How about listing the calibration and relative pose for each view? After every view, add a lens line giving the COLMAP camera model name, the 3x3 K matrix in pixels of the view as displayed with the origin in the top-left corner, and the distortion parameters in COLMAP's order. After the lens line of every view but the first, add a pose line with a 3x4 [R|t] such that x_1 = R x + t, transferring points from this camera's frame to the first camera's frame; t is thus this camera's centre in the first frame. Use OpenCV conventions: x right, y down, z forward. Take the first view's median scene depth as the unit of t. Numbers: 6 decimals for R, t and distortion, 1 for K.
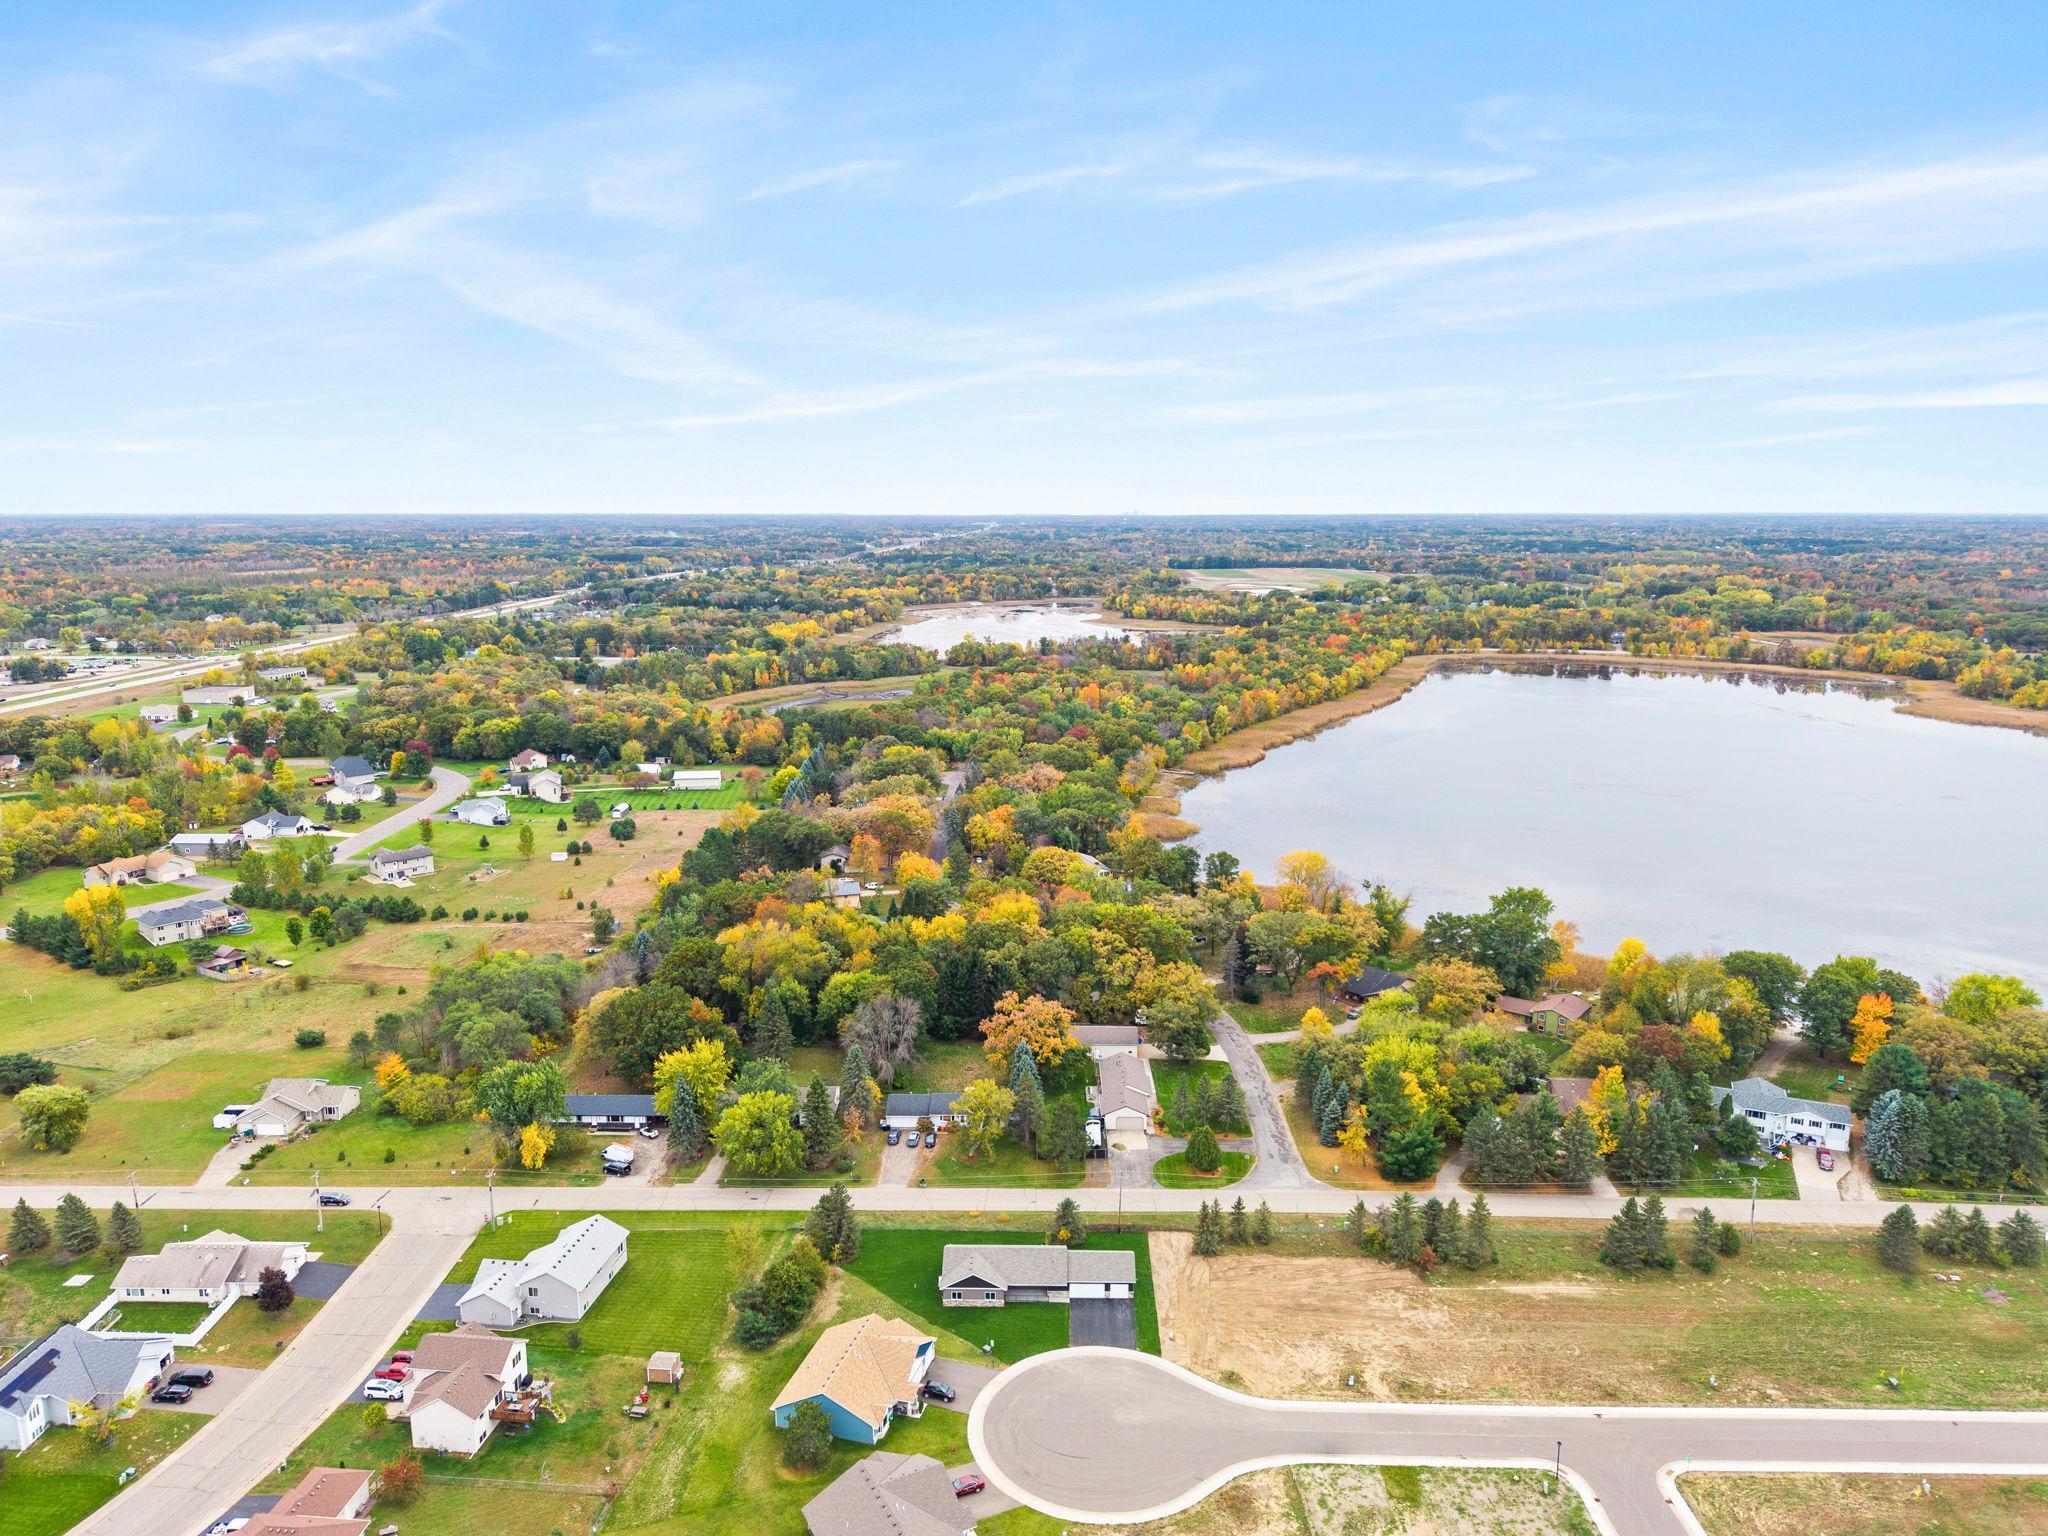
lens RADIAL K [[1368.2, 0, 1018.1], [0, 1368.2, 774.1], [0, 0, 1]] dist [0.042586, -0.044326]
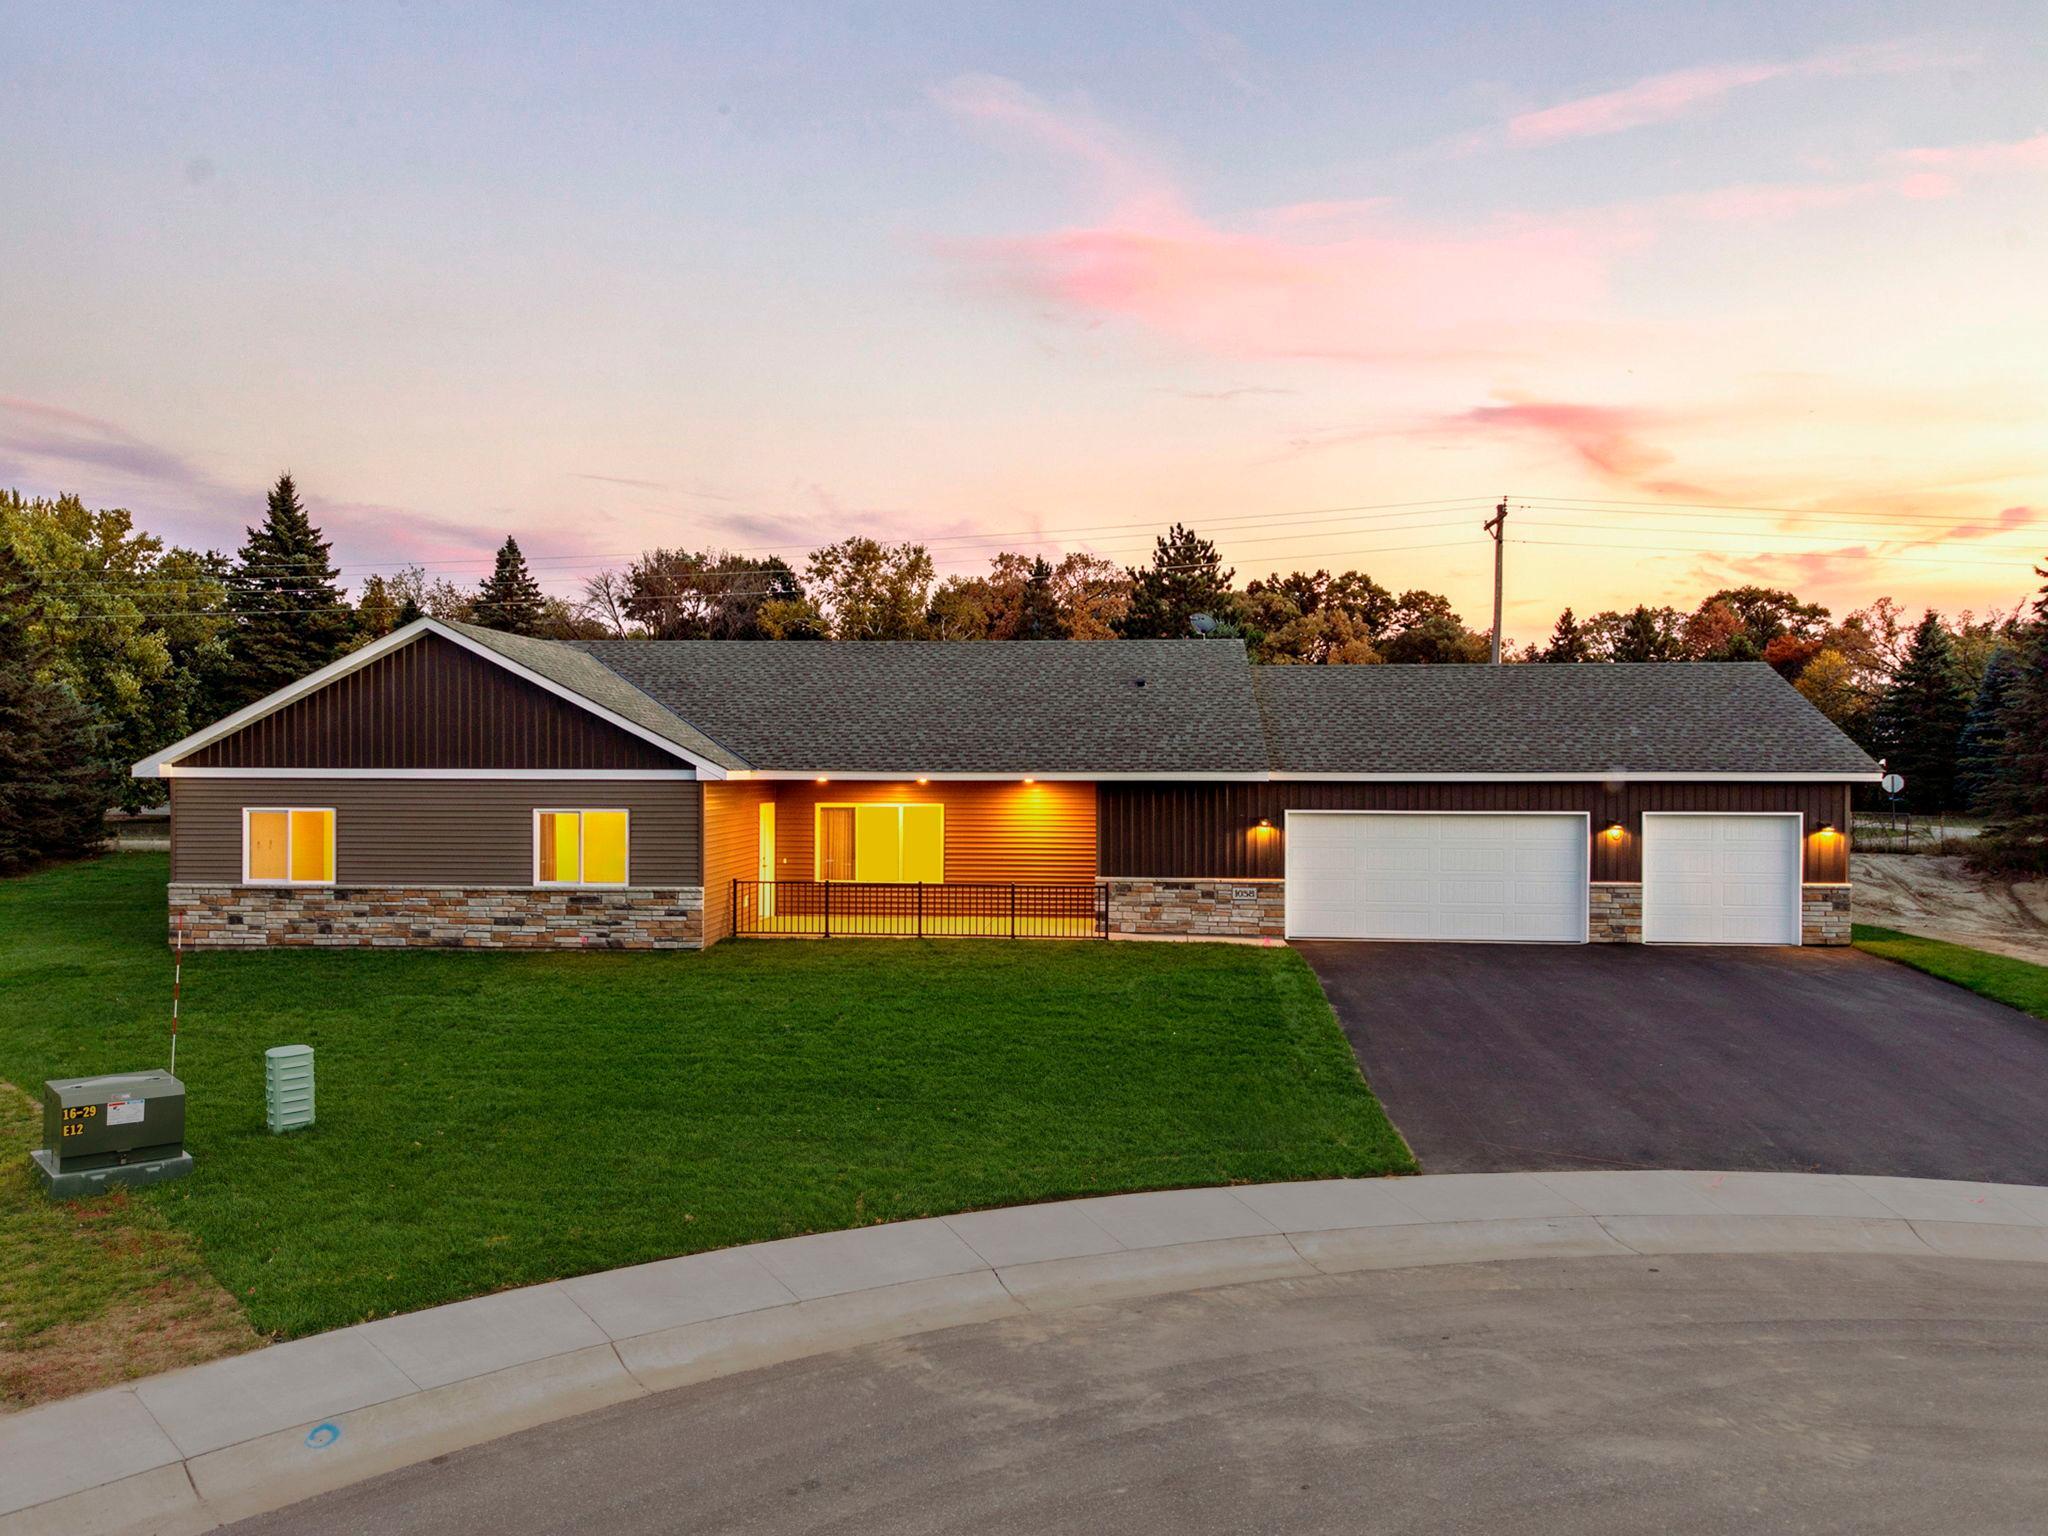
lens RADIAL K [[1368.2, 0, 1018.1], [0, 1368.2, 774.1], [0, 0, 1]] dist [0.042586, -0.044326]
pose [[0.998636, 0.005334, -0.051941, 0.016499], [-0.014878, 0.982598, -0.185146, 0.311827], [0.050049, 0.185666, 0.981337, 0.705995]]
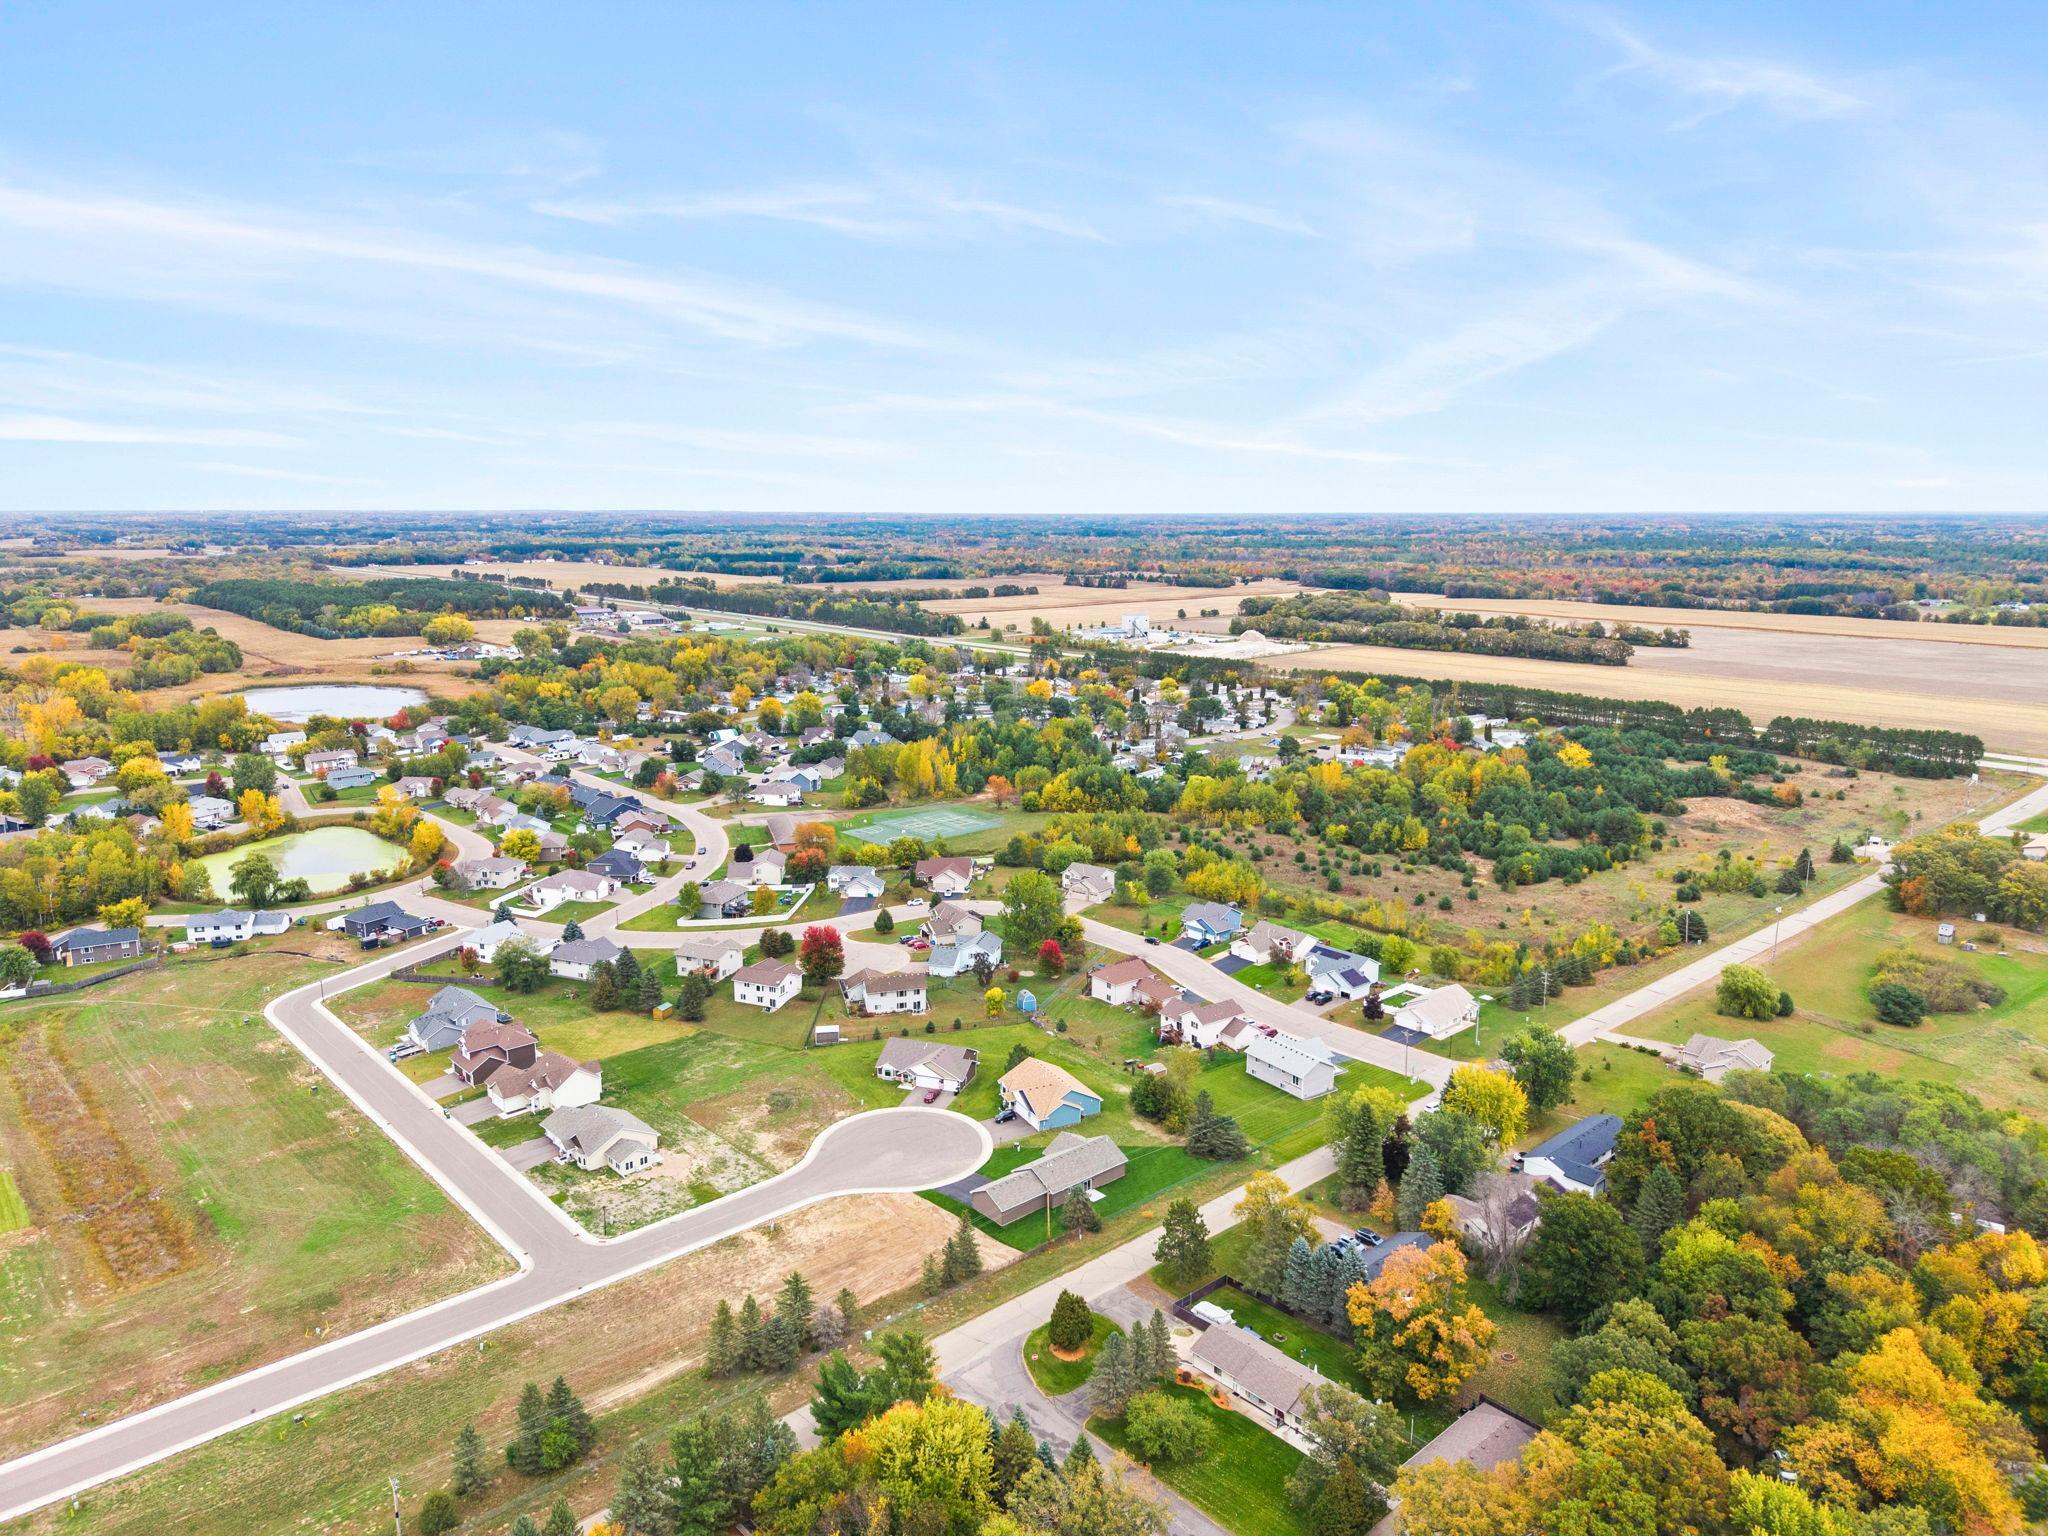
lens RADIAL K [[1366.3, 0, 1023.8], [0, 1366.3, 797.4], [0, 0, 1]] dist [0.073204, -0.099419]
pose [[-0.729456, 0.145212, -0.668437, 0.617258], [-0.130254, 0.929838, 0.344143, -0.271449], [0.671512, 0.338104, -0.659361, 1.337243]]
